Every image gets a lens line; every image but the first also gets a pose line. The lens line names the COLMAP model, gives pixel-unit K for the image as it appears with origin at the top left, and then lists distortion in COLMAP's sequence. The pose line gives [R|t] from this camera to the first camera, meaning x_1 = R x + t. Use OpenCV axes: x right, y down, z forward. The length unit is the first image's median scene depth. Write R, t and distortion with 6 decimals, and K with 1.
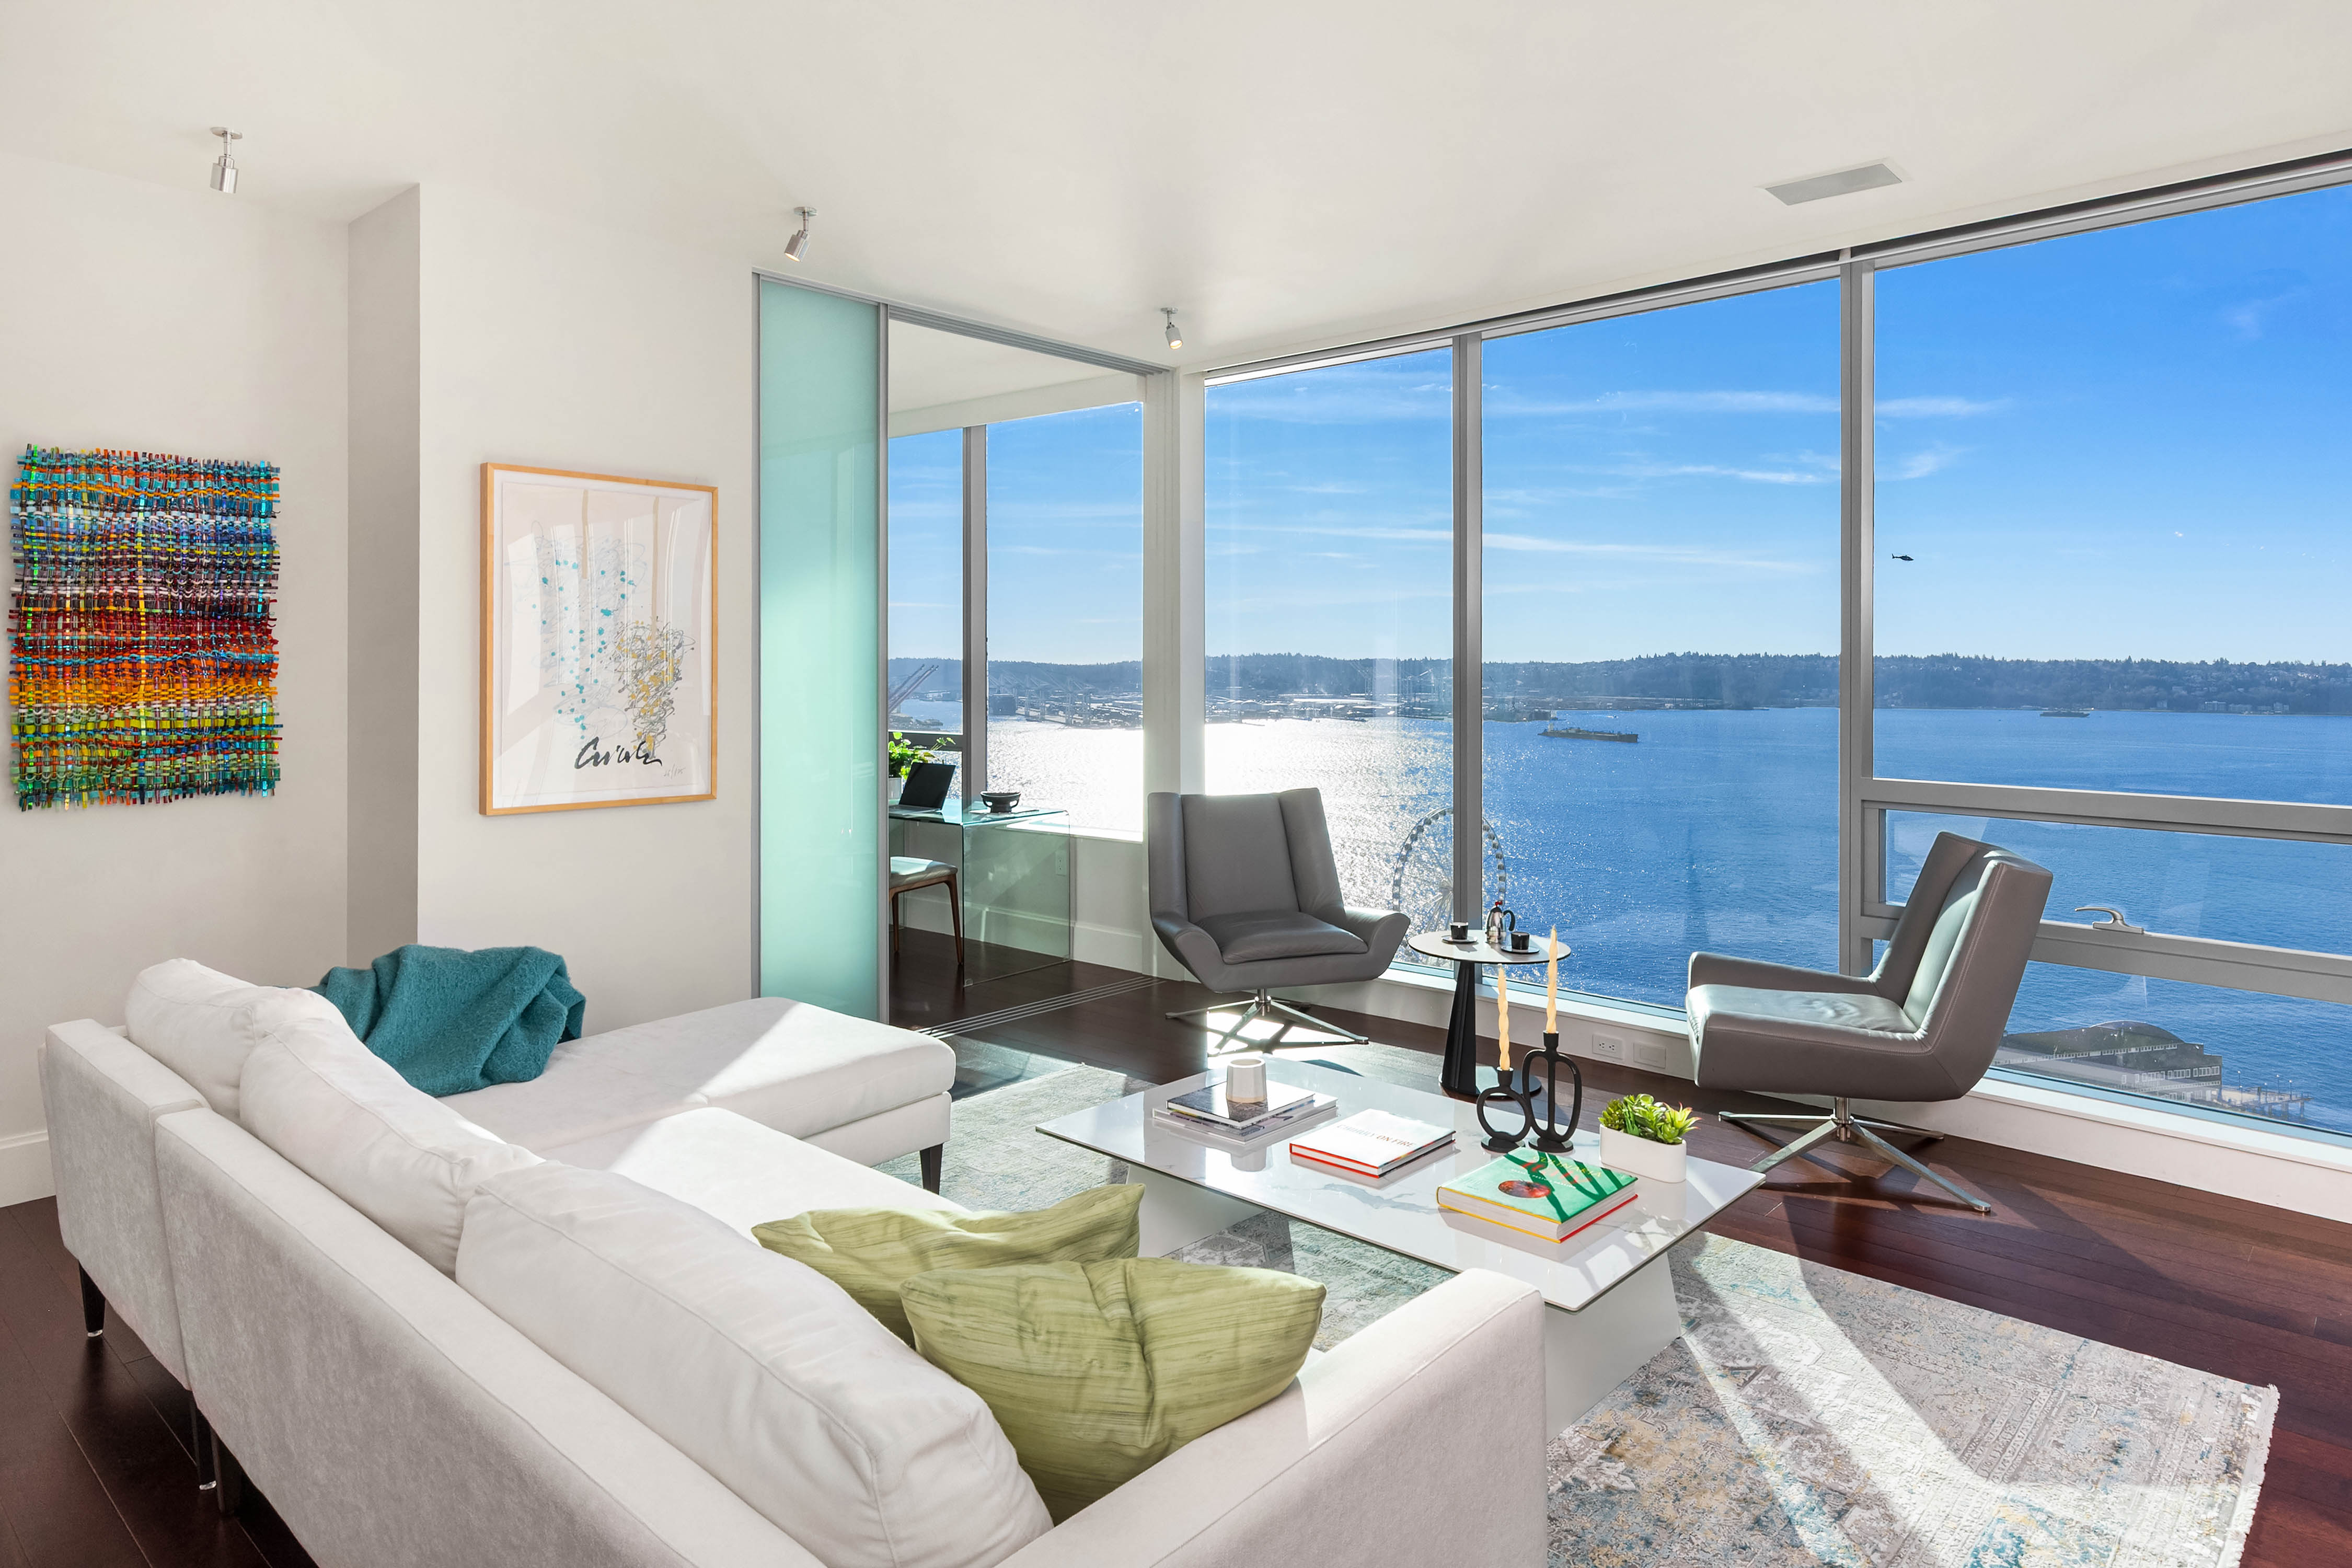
lens RADIAL K [[1432.7, 0, 1177.4], [0, 1432.7, 789.8], [0, 0, 1]] dist [-0.008014, -0.000333]
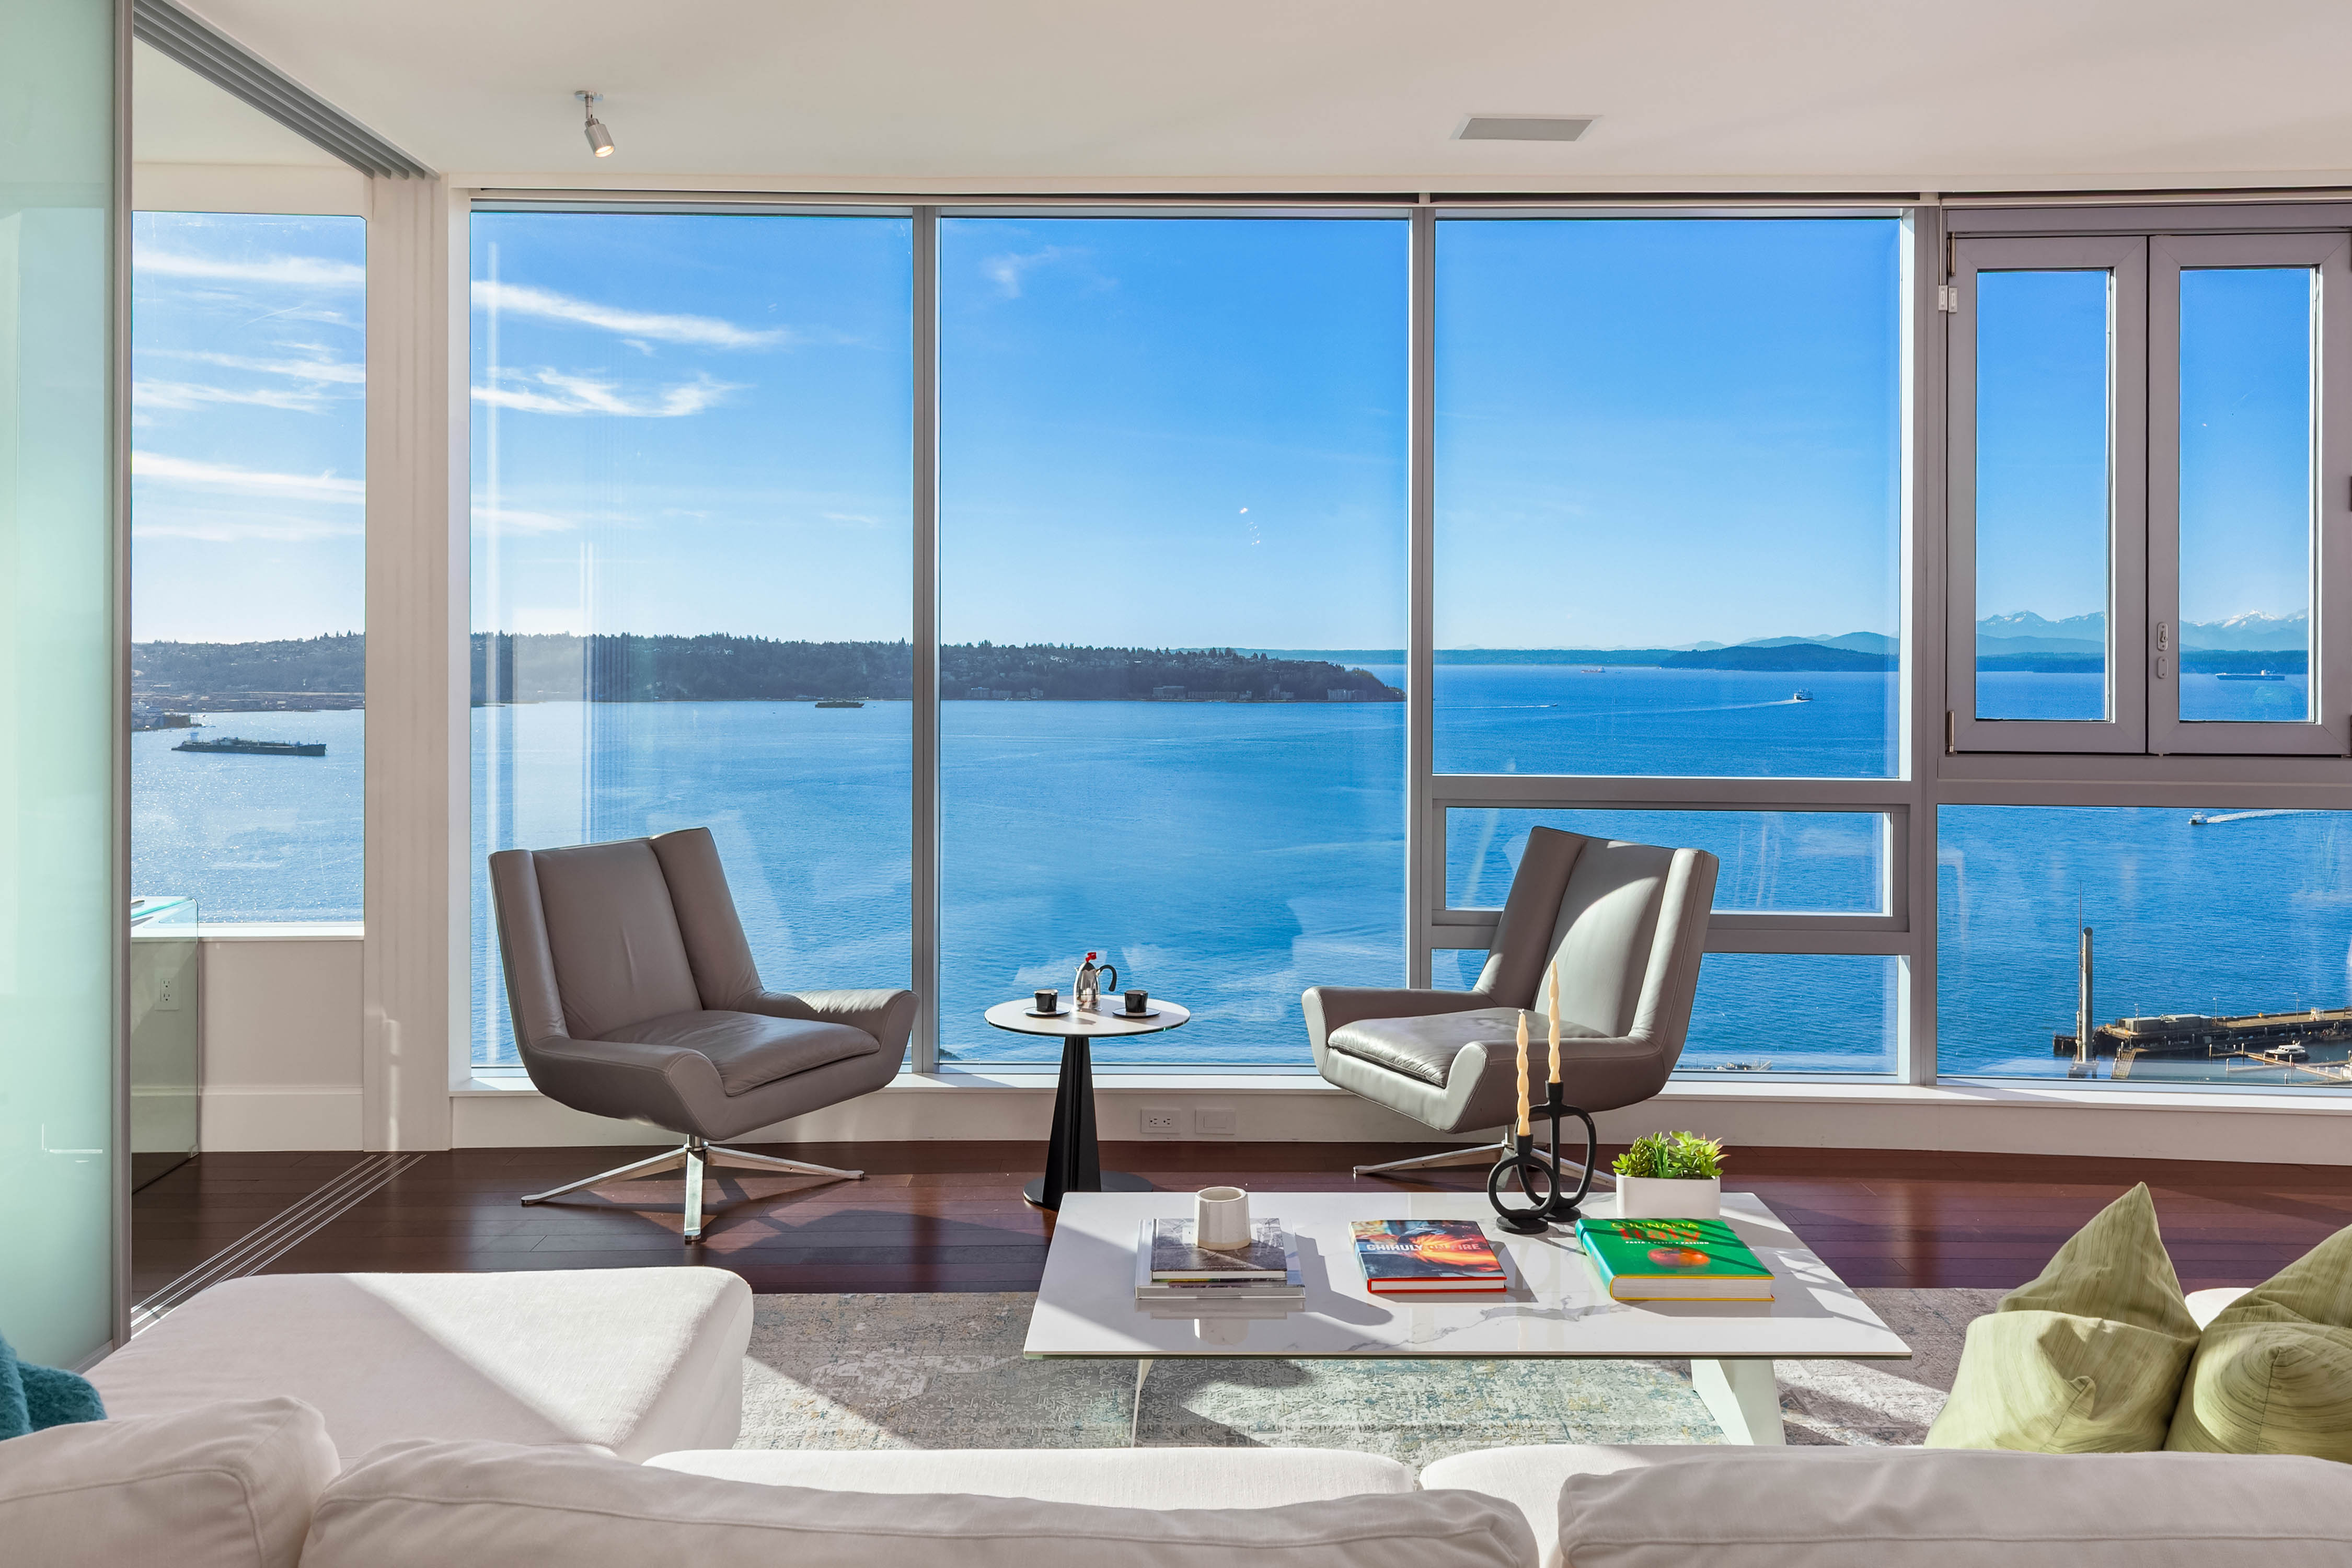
lens RADIAL K [[1901.0, 0, 1247.1], [0, 1901.0, 800.3], [0, 0, 1]] dist [0.010458, -0.014445]
pose [[0.715829, -0.053686, 0.696209, -0.414067], [0.058115, 0.998161, 0.017217, -0.018123], [-0.695853, 0.028135, 0.717632, 0.195305]]
